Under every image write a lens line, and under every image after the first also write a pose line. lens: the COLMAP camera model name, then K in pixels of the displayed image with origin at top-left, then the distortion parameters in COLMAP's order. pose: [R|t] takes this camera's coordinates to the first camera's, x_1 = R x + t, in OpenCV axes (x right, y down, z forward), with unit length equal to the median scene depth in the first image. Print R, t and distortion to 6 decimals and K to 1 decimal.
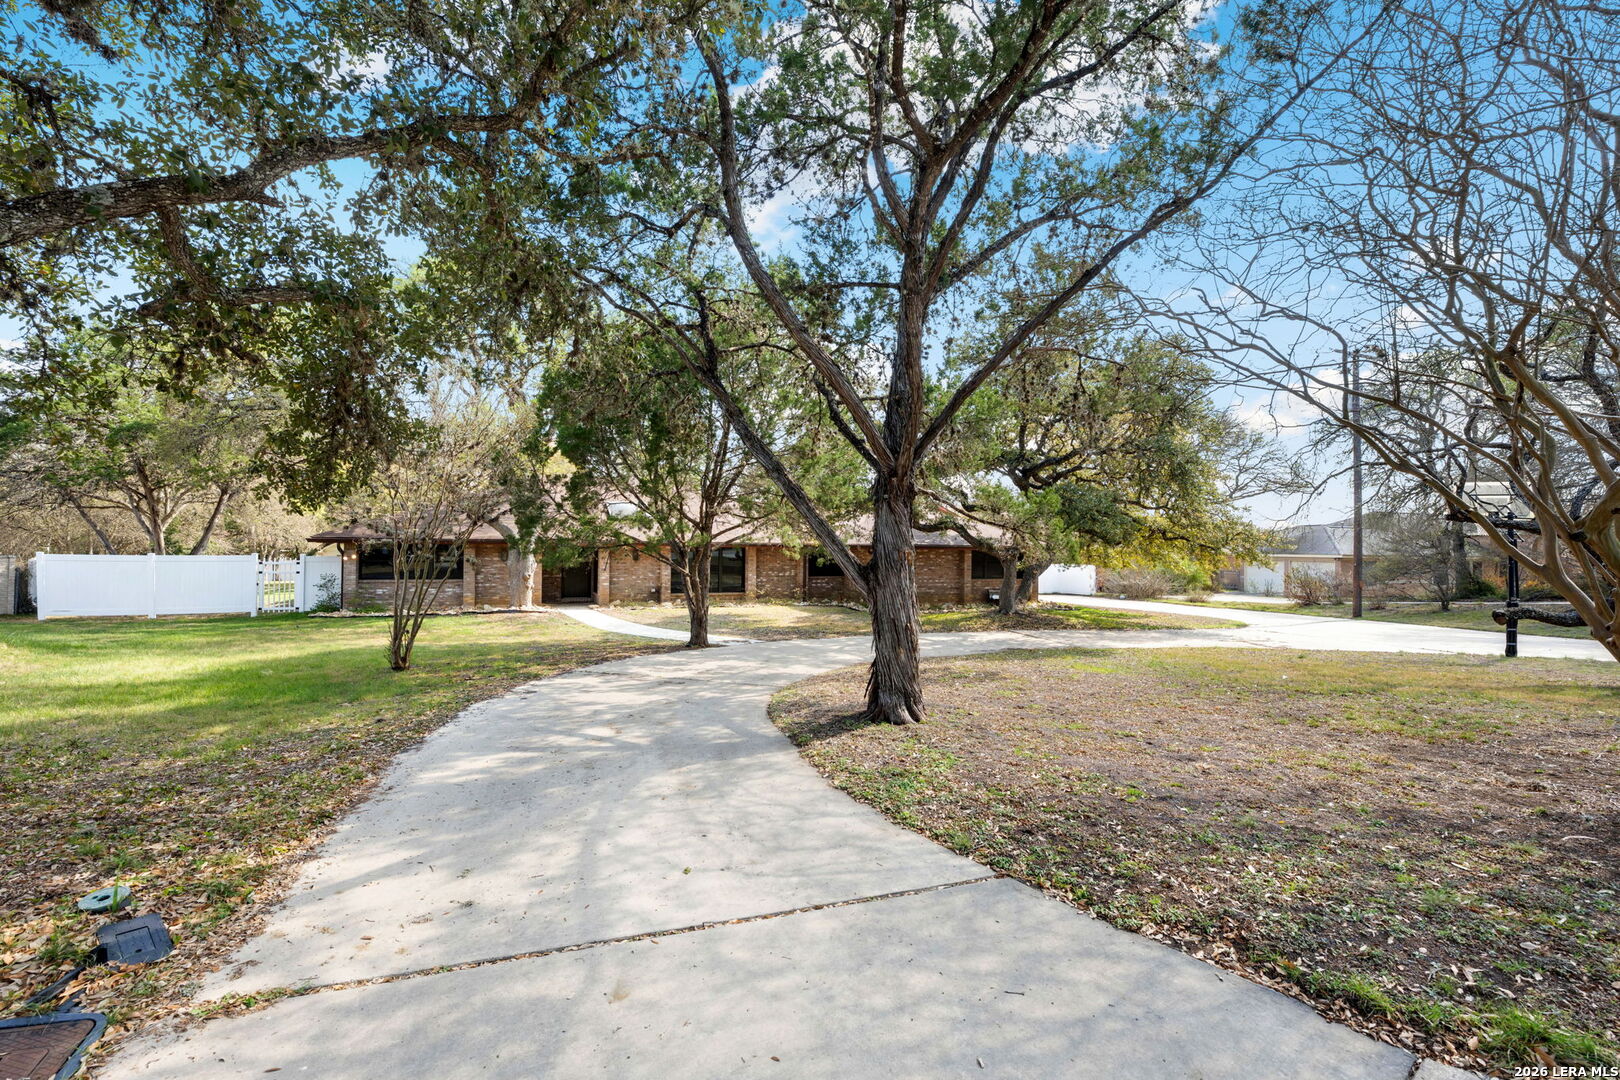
lens RADIAL K [[651.1, 0, 810.6], [0, 651.1, 540.8], [0, 0, 1]] dist [-0.001780, 0.000306]
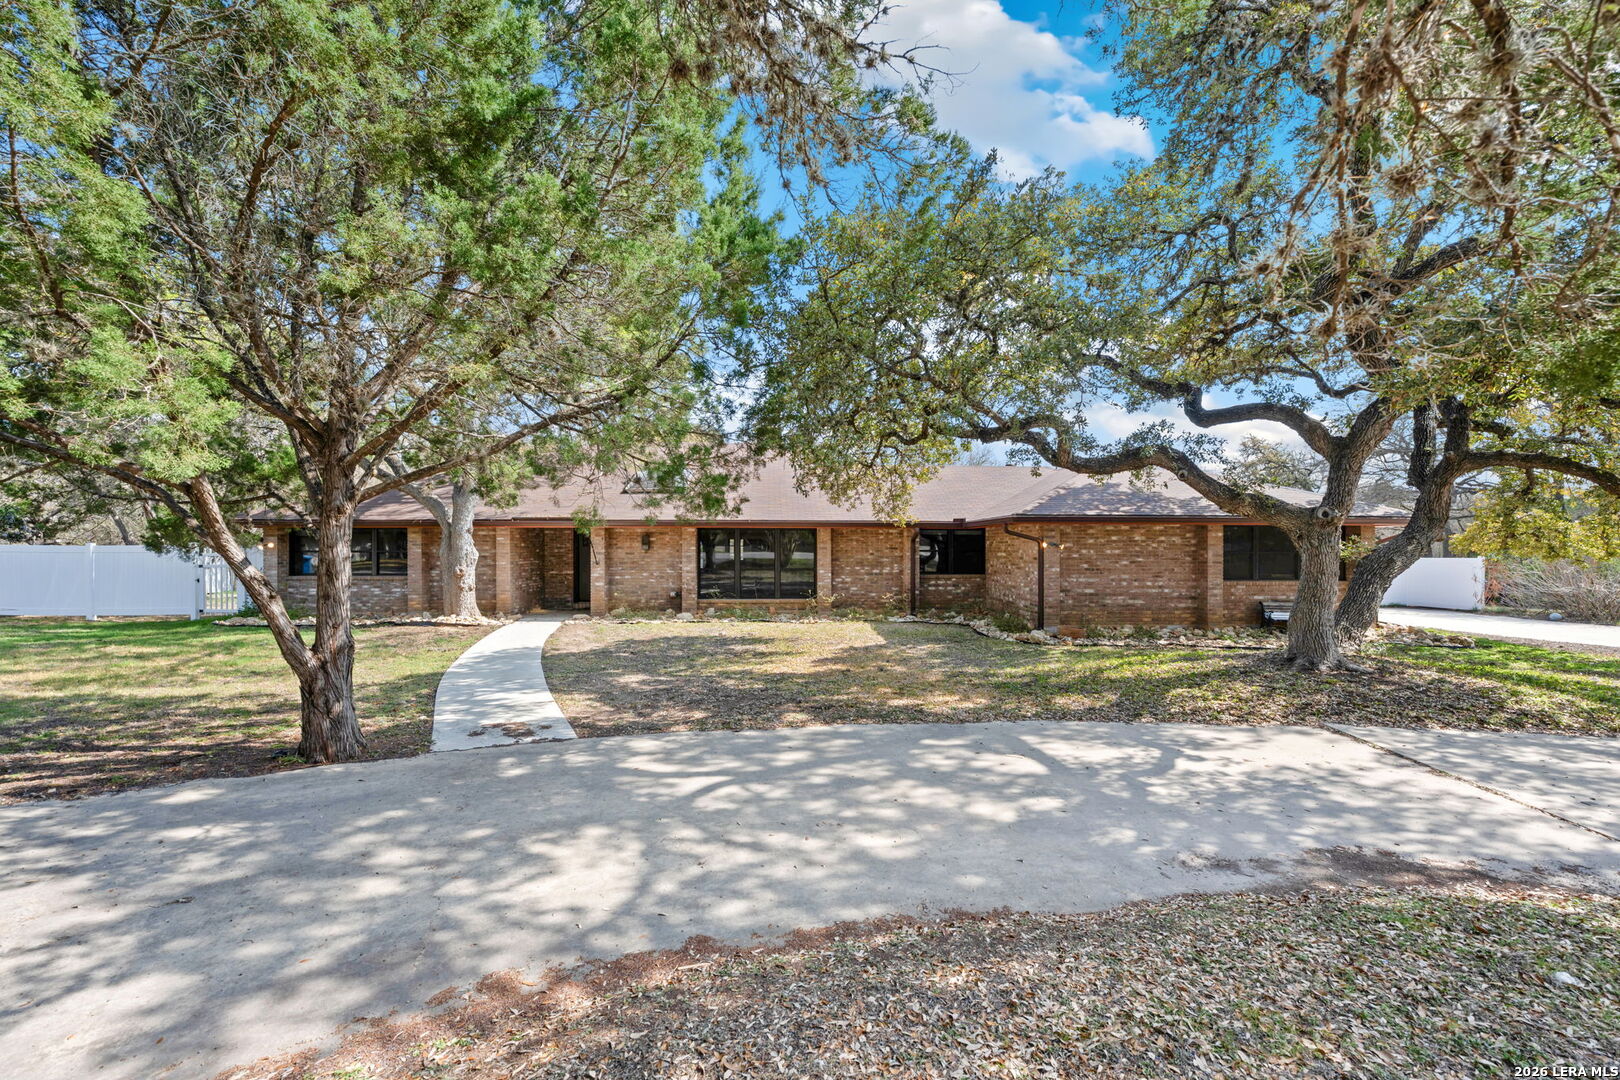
lens RADIAL K [[651.1, 0, 813.0], [0, 651.1, 553.3], [0, 0, 1]] dist [-0.001780, 0.000306]
pose [[0.939420, -0.007356, -0.342690, 0.129355], [0.013539, 0.999786, 0.015654, 0.027051], [0.342501, -0.019346, 0.939318, 0.445294]]
